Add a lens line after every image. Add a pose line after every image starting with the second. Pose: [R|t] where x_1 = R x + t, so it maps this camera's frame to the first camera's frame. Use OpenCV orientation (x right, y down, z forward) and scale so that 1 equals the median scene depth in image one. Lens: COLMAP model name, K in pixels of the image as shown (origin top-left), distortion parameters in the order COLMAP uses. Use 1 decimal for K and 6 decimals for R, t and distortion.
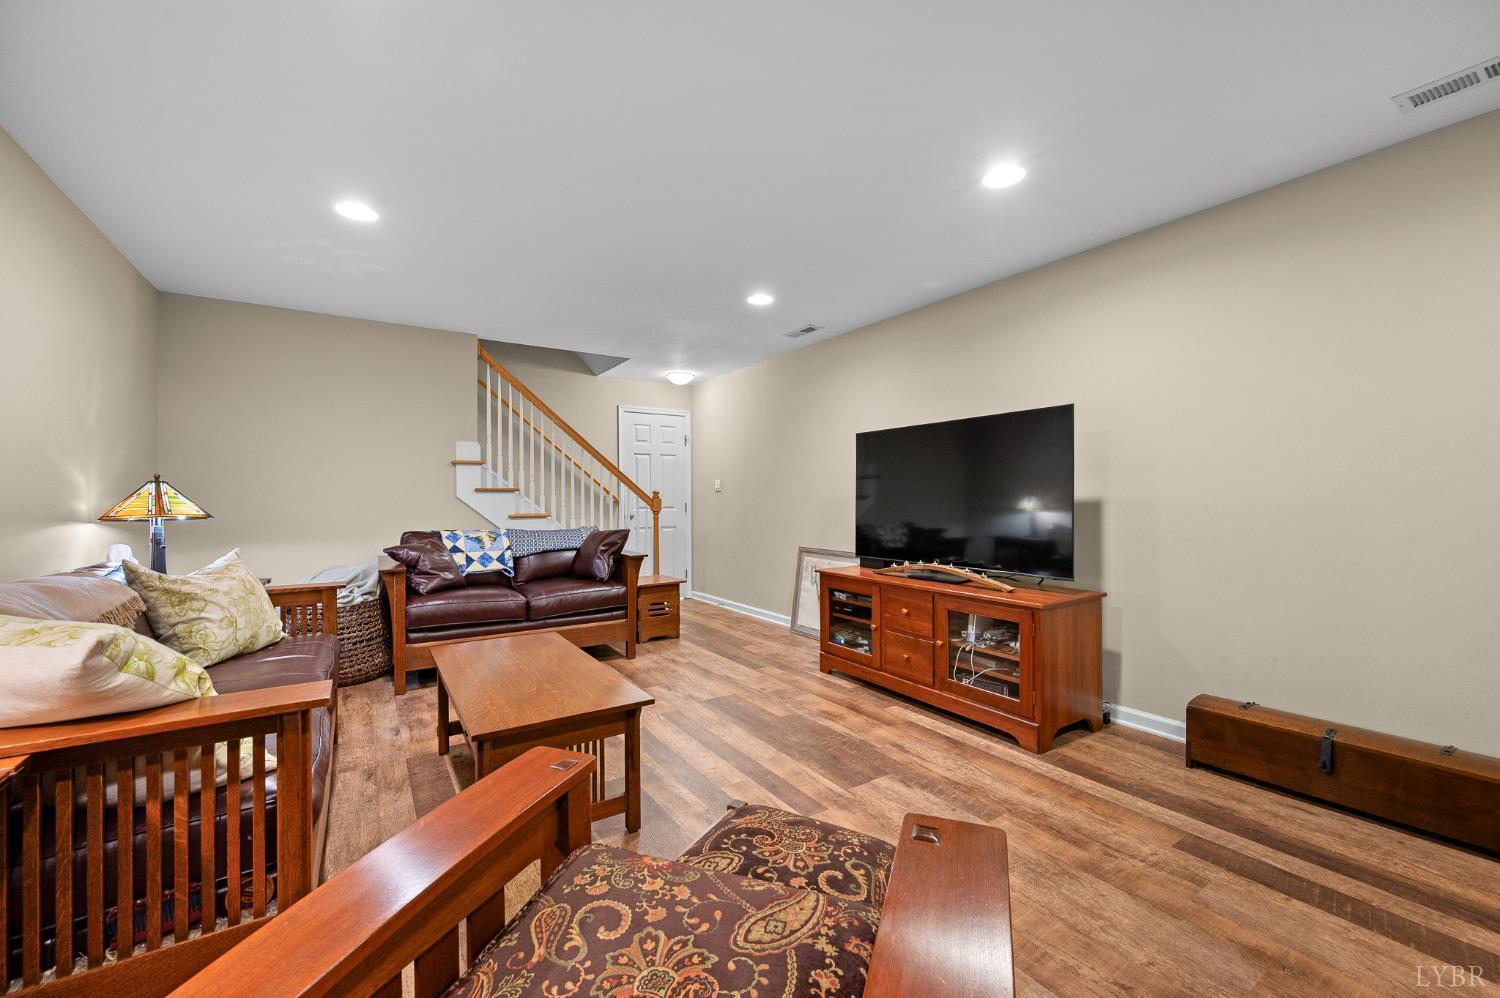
lens RADIAL K [[596.4, 0, 749.5], [0, 596.4, 500.8], [0, 0, 1]] dist [-0.001247, 0.000224]
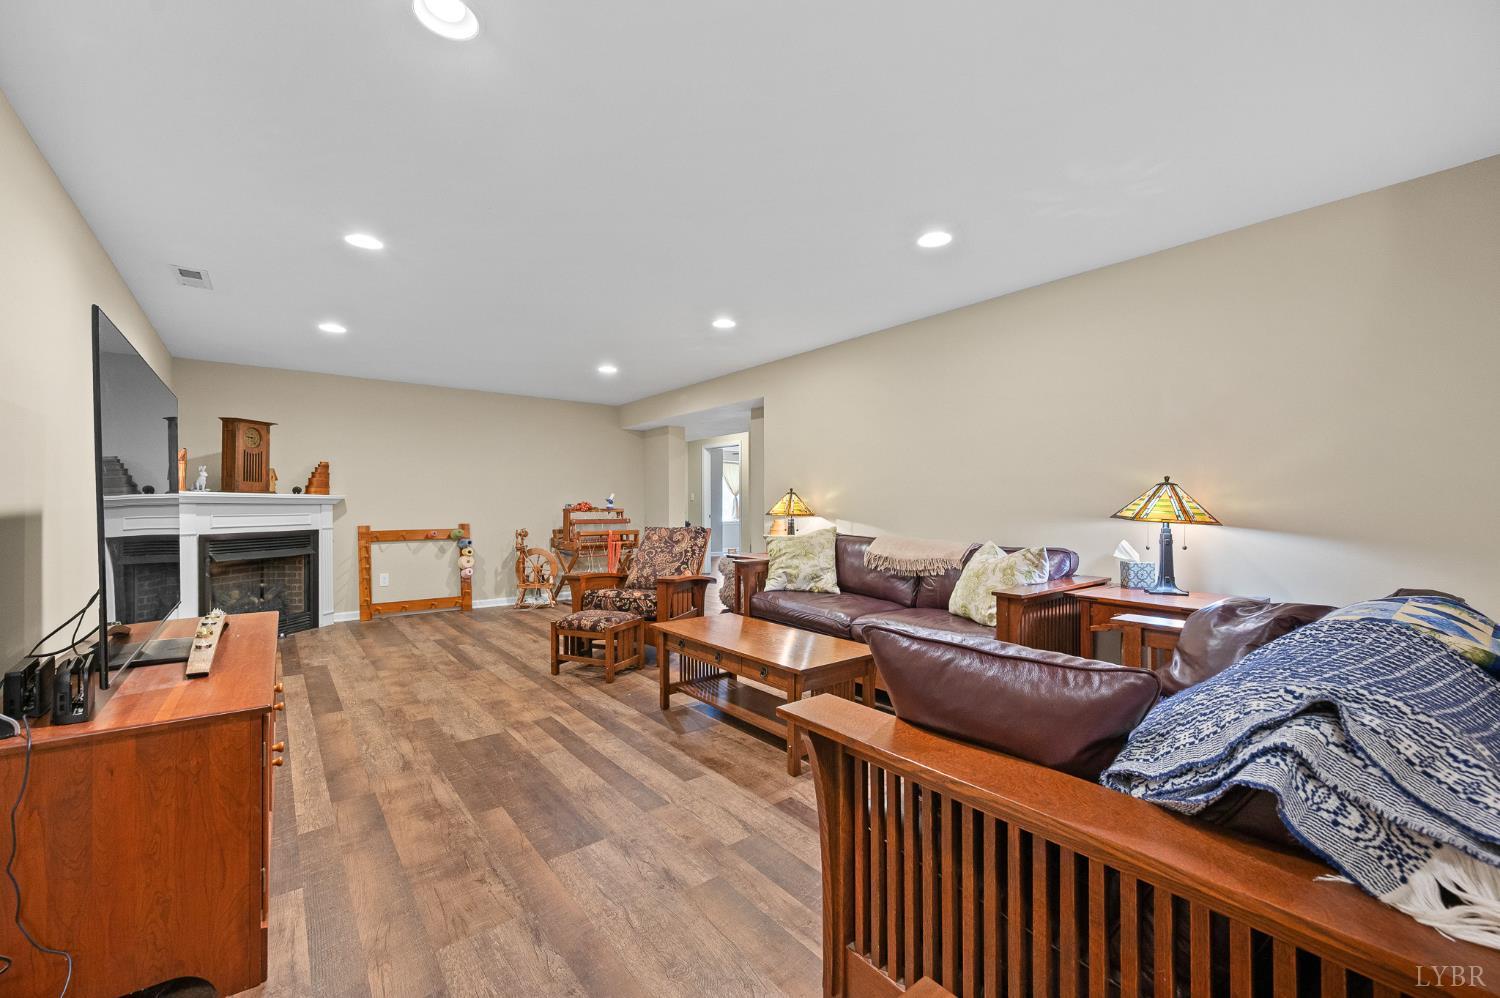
lens RADIAL K [[596.4, 0, 749.8], [0, 596.4, 502.4], [0, 0, 1]] dist [-0.001247, 0.000224]
pose [[-0.995322, 0.002526, -0.096578, -0.207983], [0.003092, 0.999979, -0.005712, -0.002763], [0.096562, -0.005984, -0.995309, 2.034362]]
